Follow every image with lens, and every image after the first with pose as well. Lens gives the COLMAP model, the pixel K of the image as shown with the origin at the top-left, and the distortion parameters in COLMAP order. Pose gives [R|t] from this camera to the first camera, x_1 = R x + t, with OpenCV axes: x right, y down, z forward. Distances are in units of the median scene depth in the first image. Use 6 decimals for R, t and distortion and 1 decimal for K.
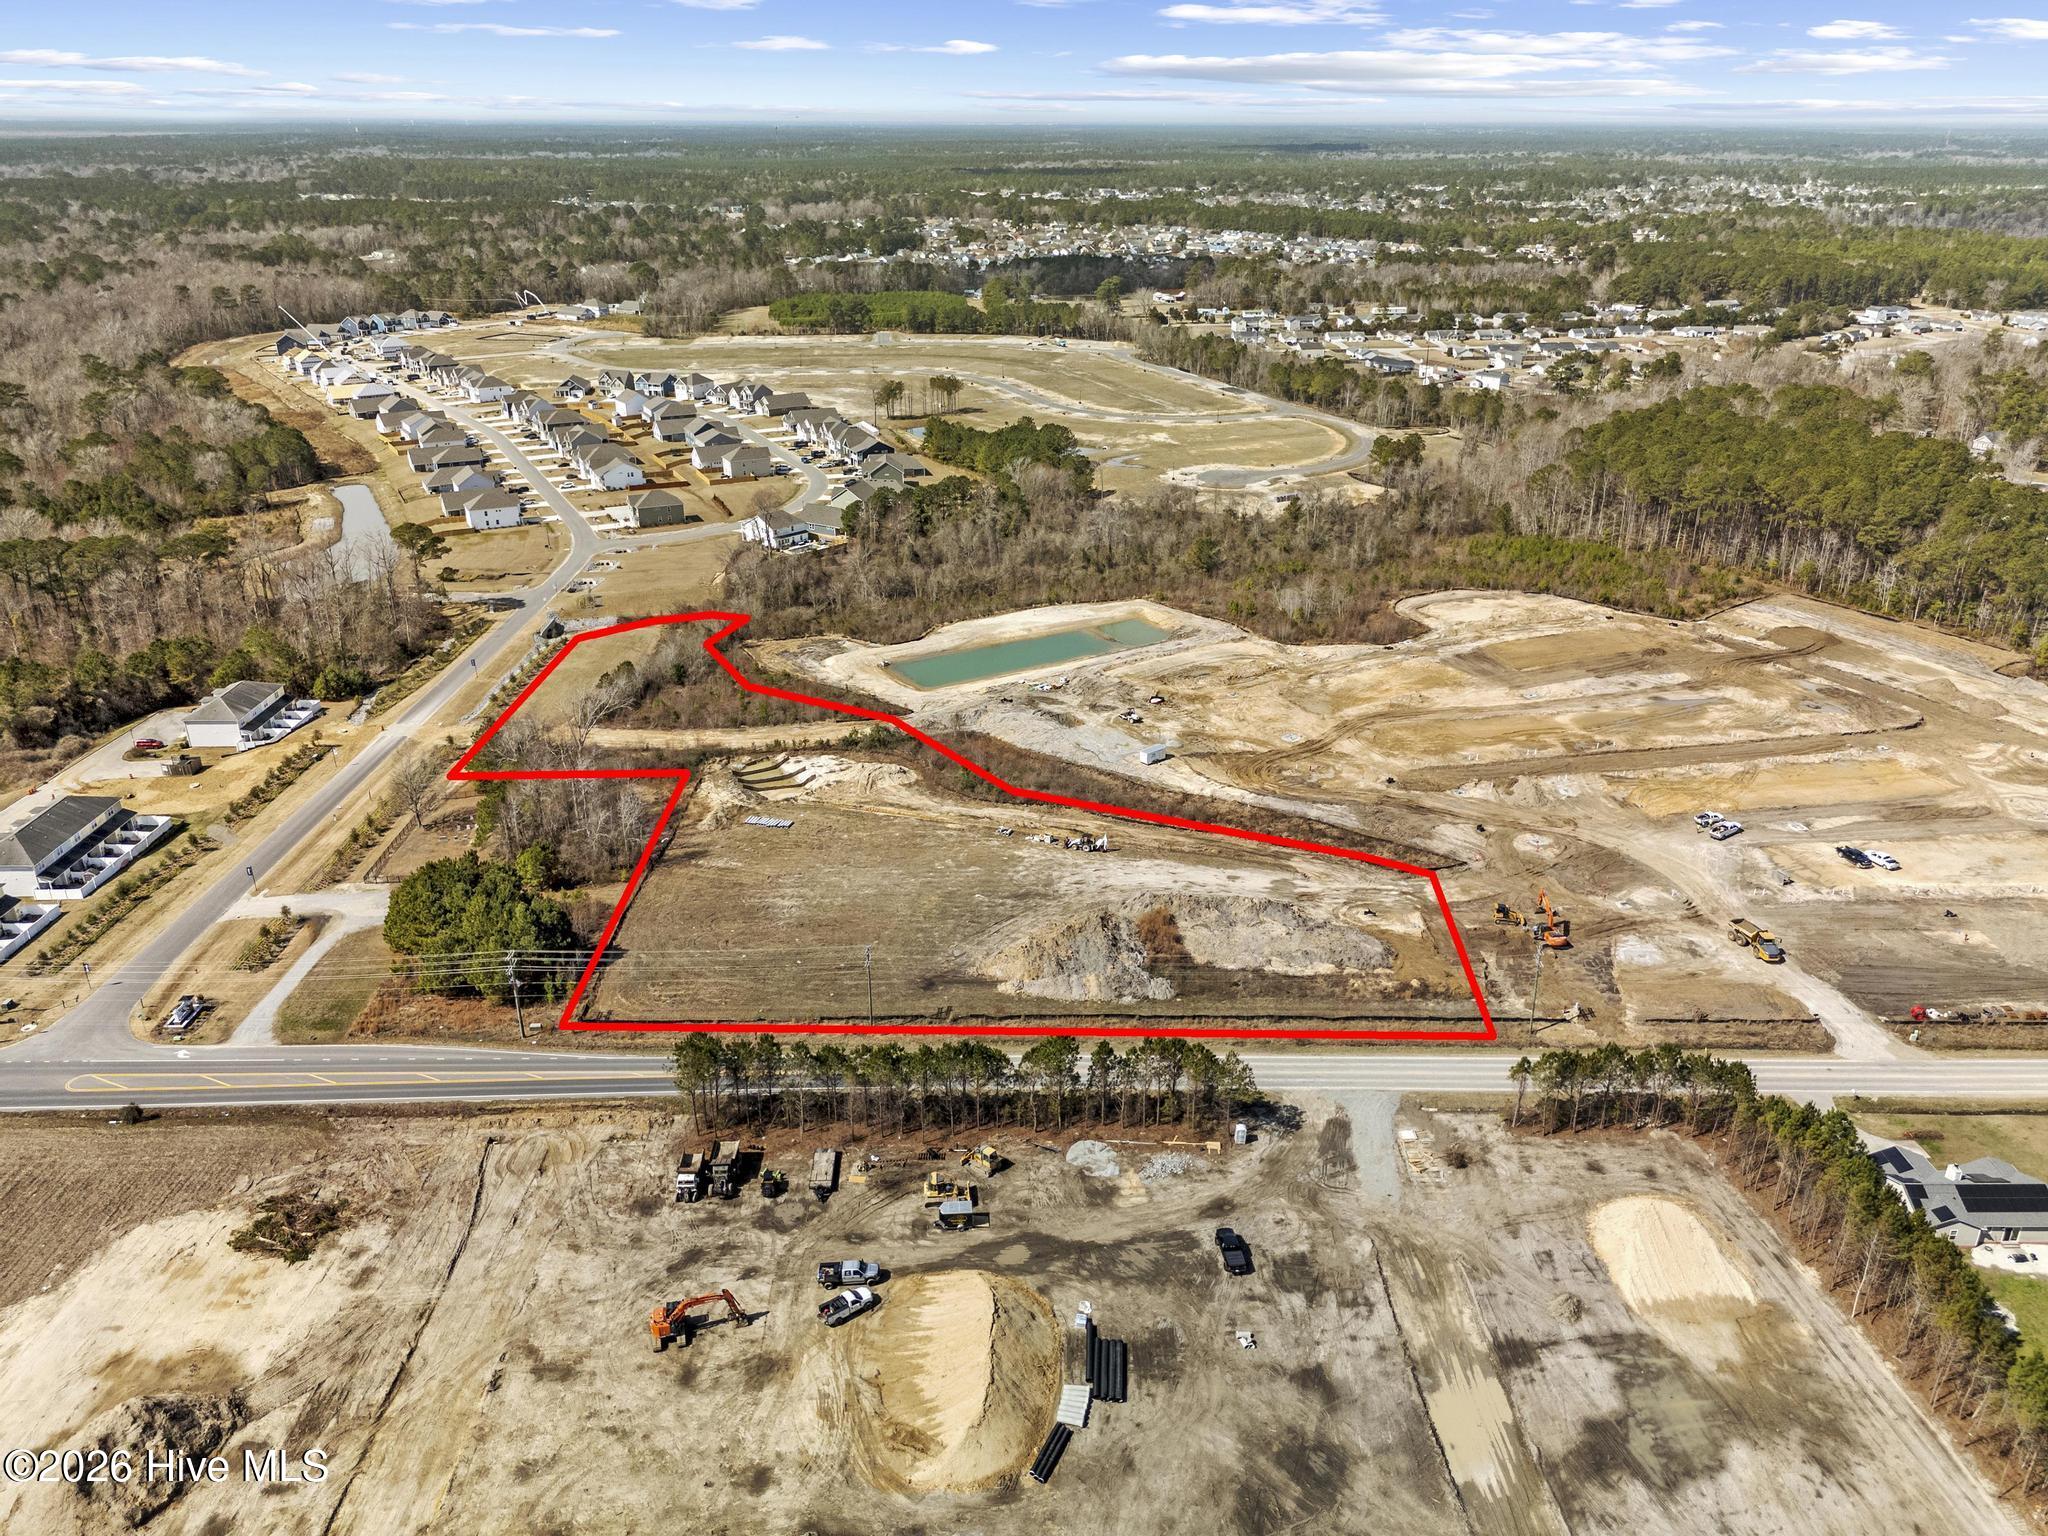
lens RADIAL K [[1532.5, 0, 1033.2], [0, 1532.5, 766.3], [0, 0, 1]] dist [0.076929, -0.082146]
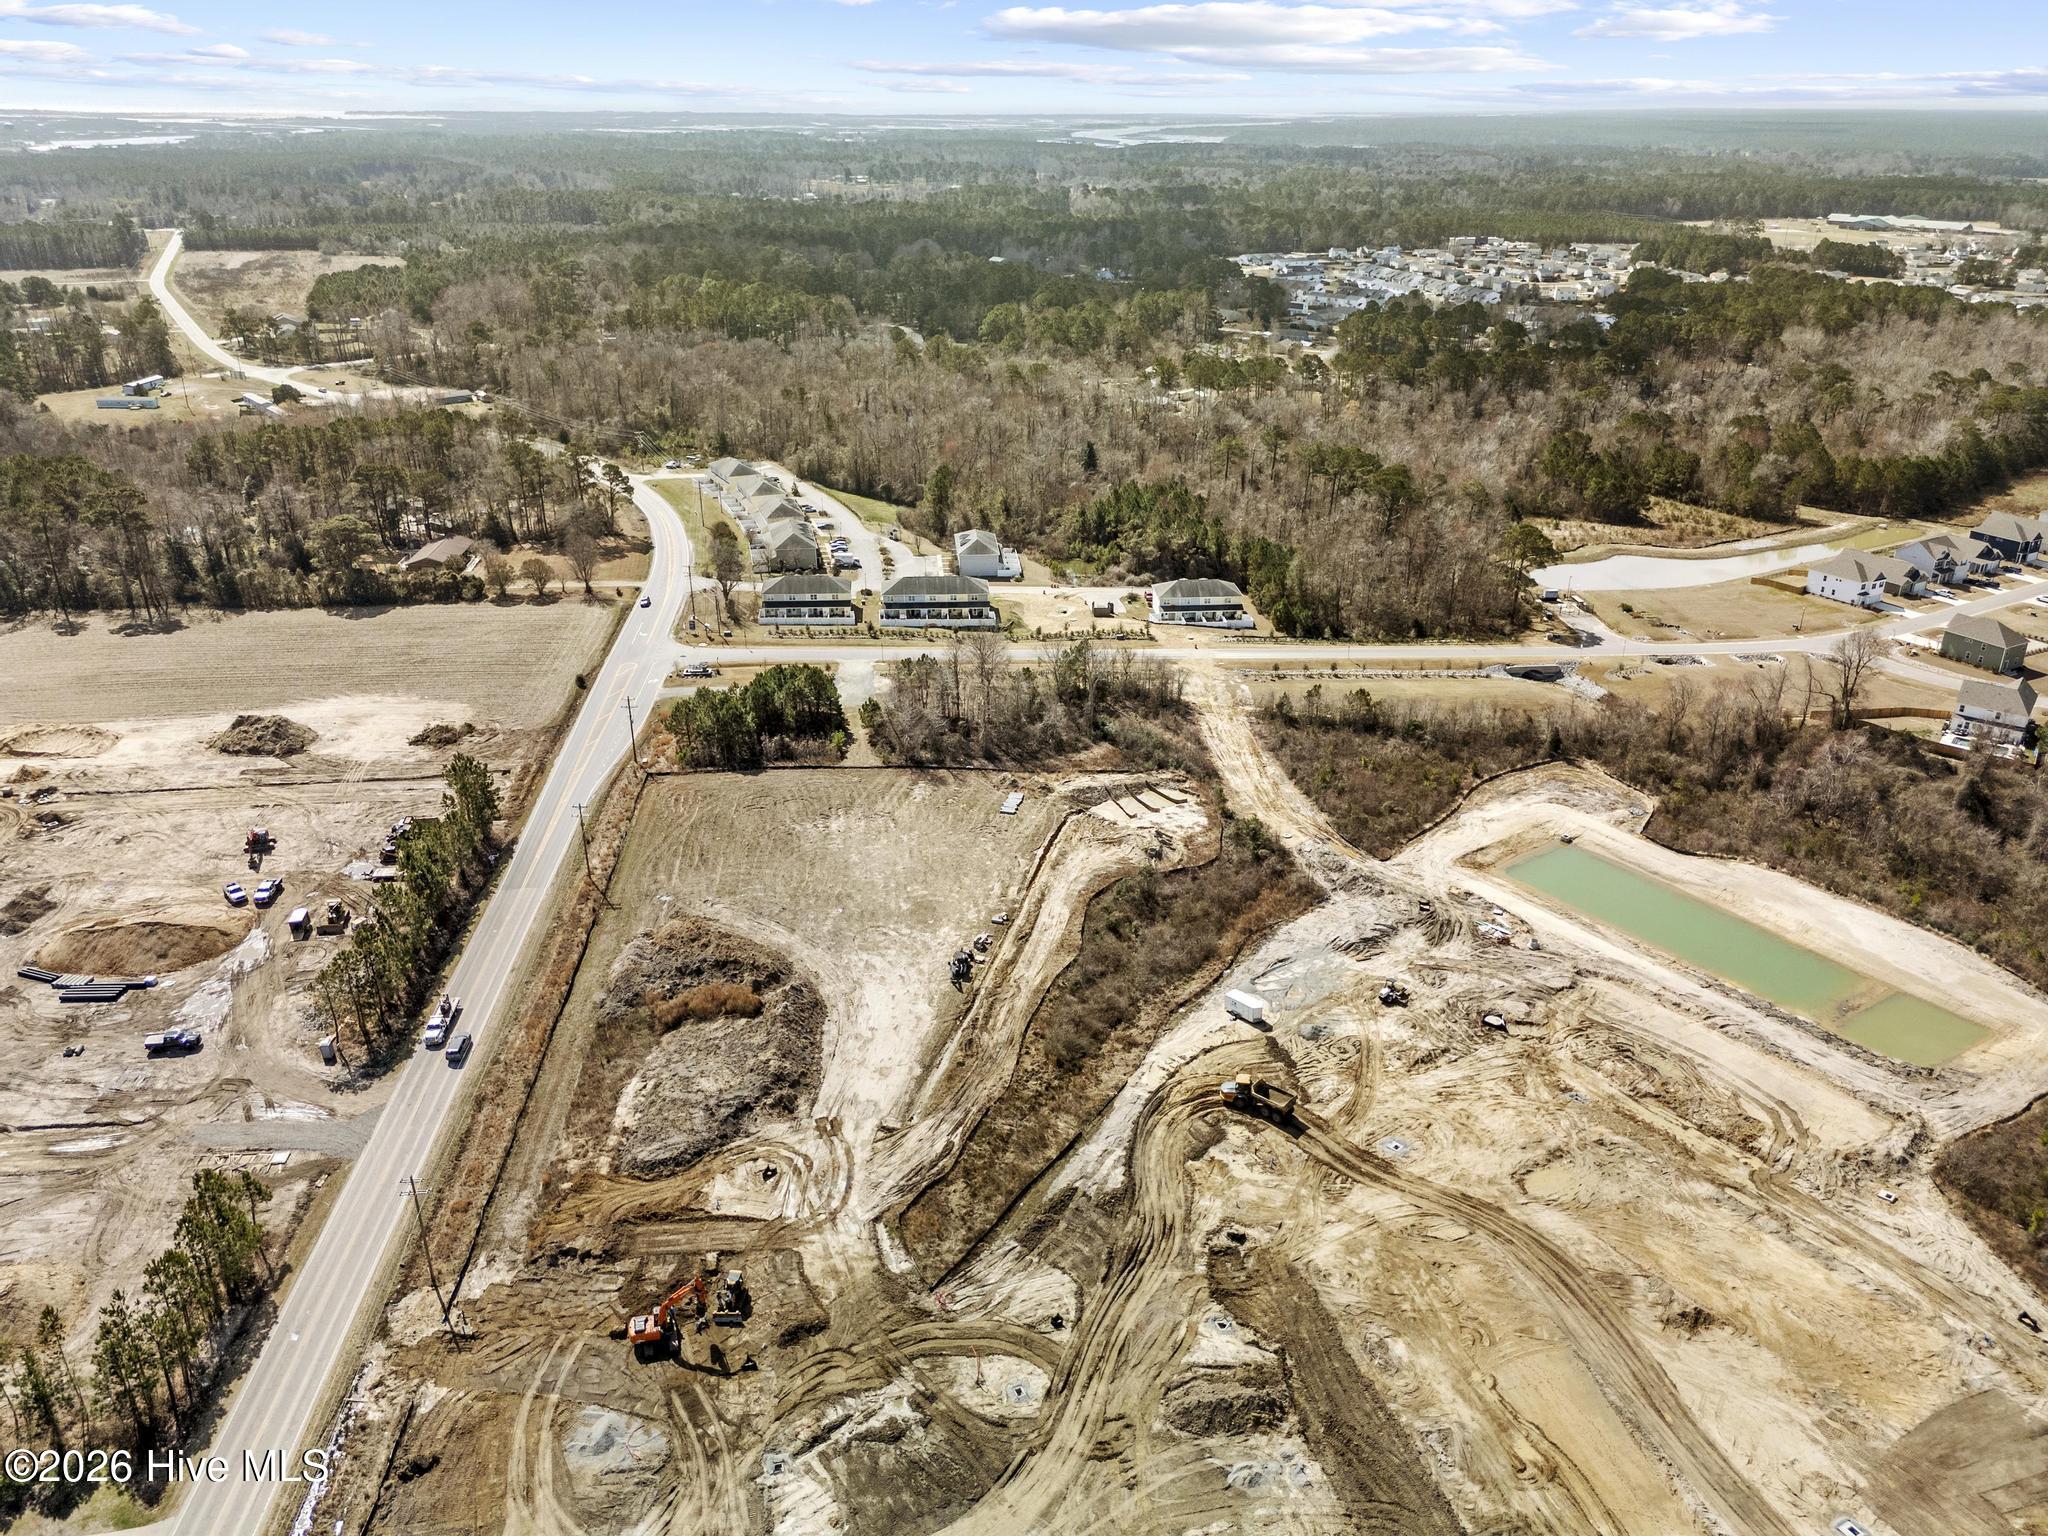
lens RADIAL K [[1512.0, 0, 1068.4], [0, 1512.0, 740.7], [0, 0, 1]] dist [0.074749, -0.061208]
pose [[0.092987, 0.392854, -0.914887, 0.660415], [-0.401189, 0.855758, 0.326688, -0.307695], [0.911263, 0.336665, 0.237183, 0.701870]]
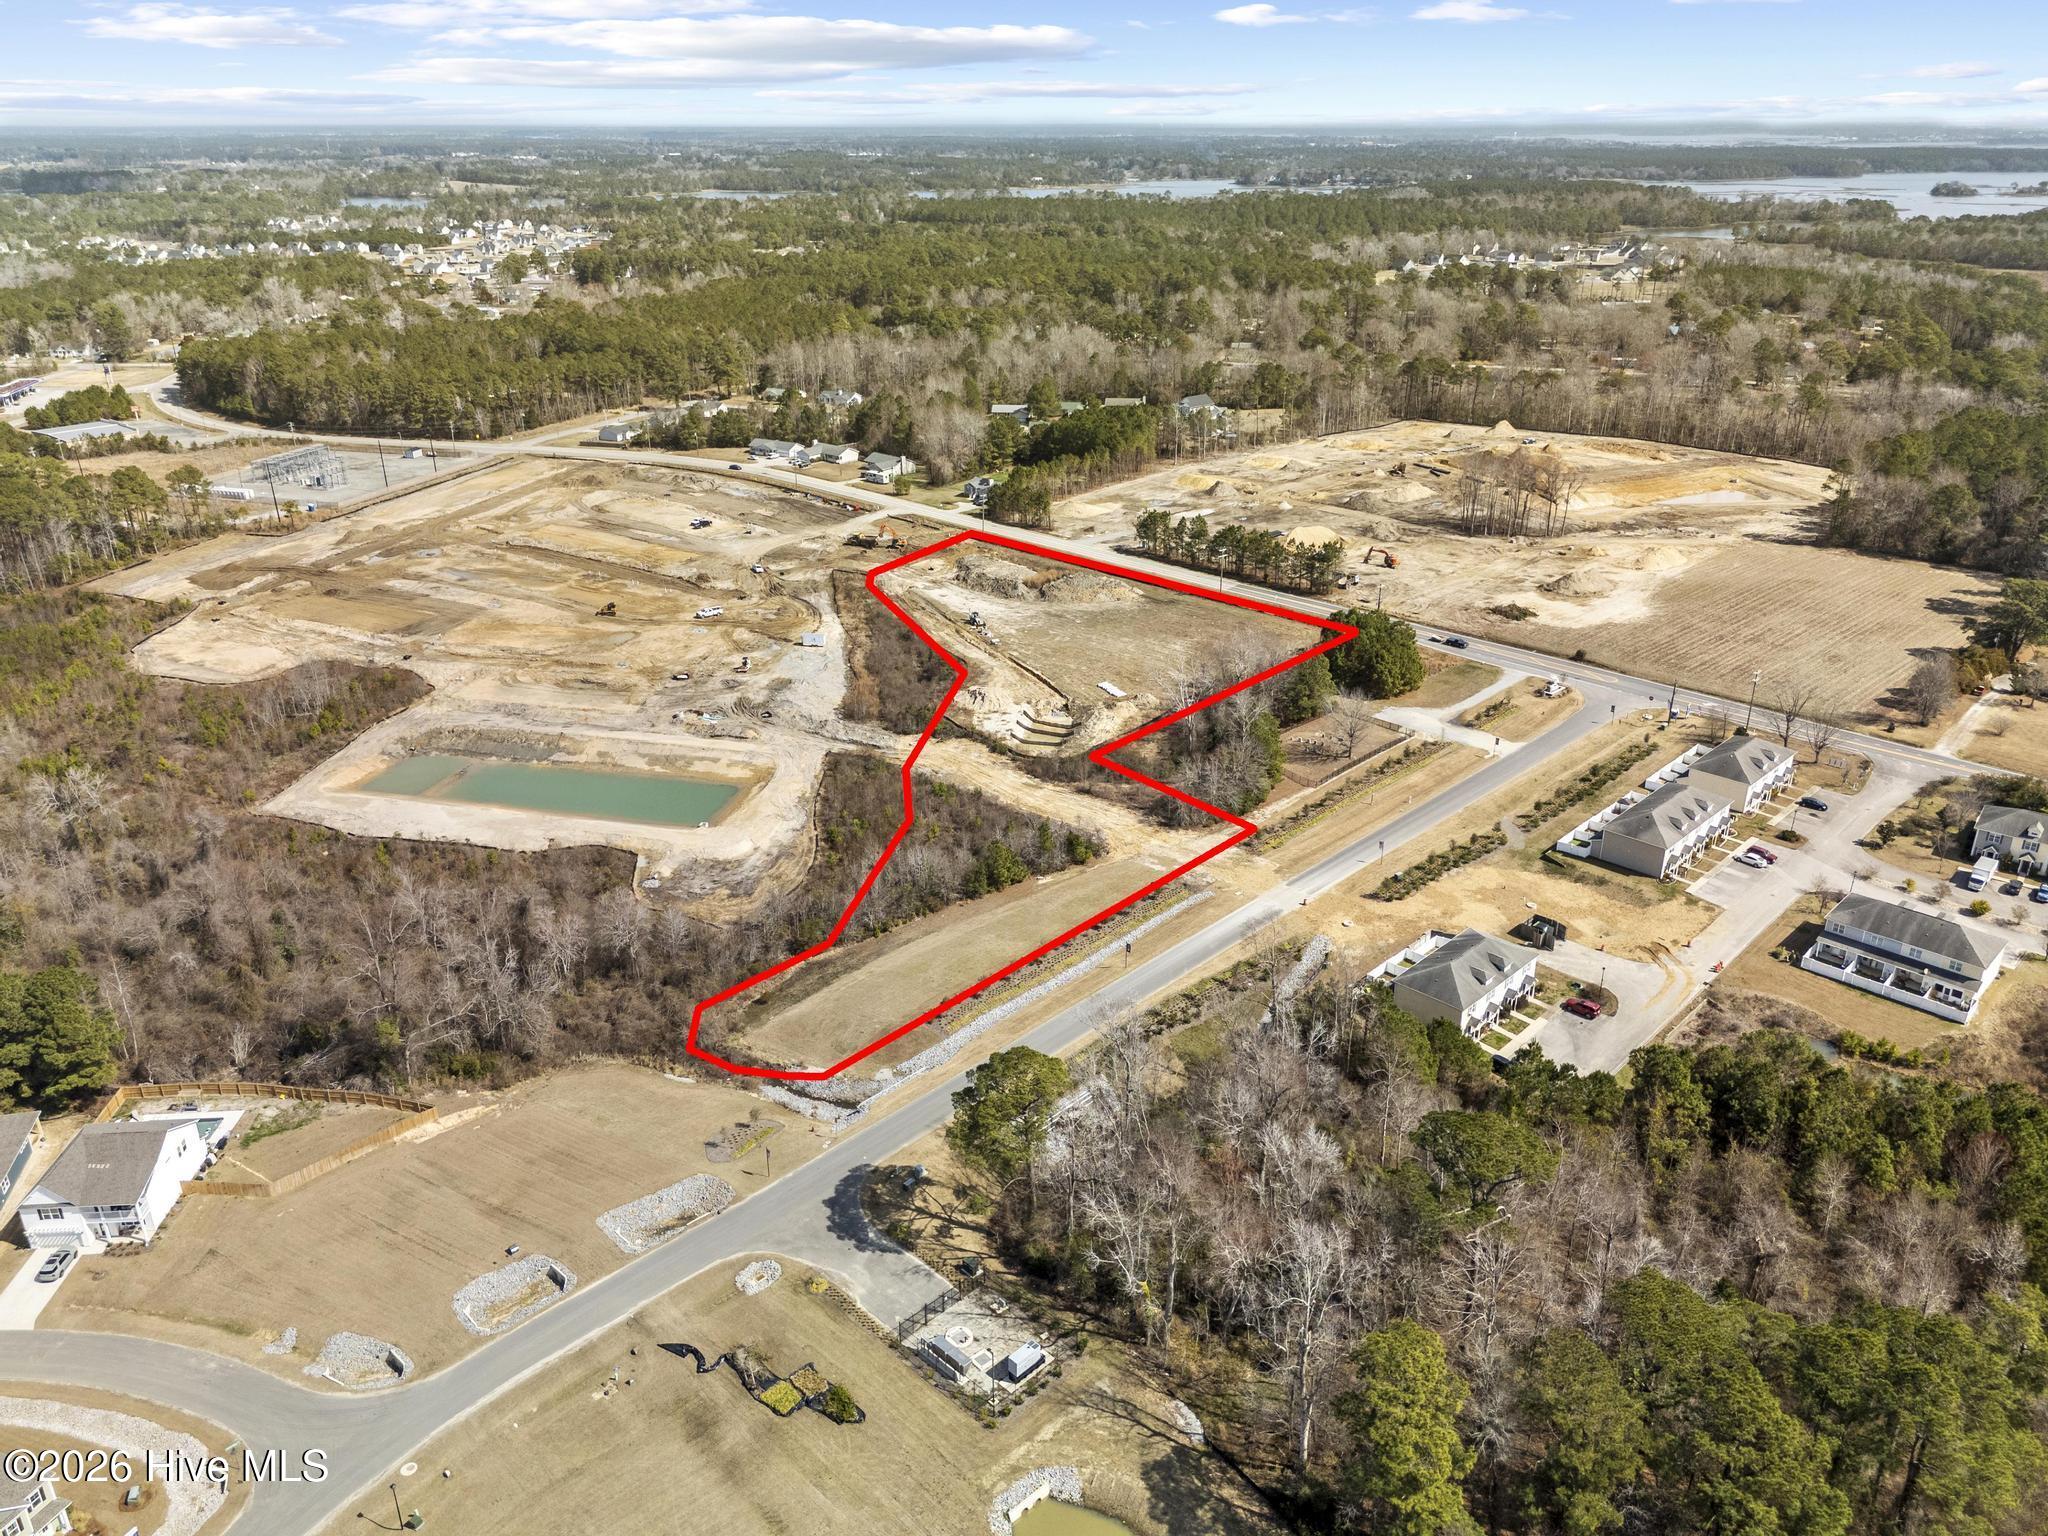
lens RADIAL K [[1517.8, 0, 1024.0], [0, 1517.8, 768.0], [0, 0, 1]] dist [0.072877, -0.067258]
pose [[-0.701188, -0.278885, 0.656170, -0.848241], [0.279071, 0.739540, 0.612536, -0.617122], [-0.656091, 0.612620, -0.440728, 1.461748]]
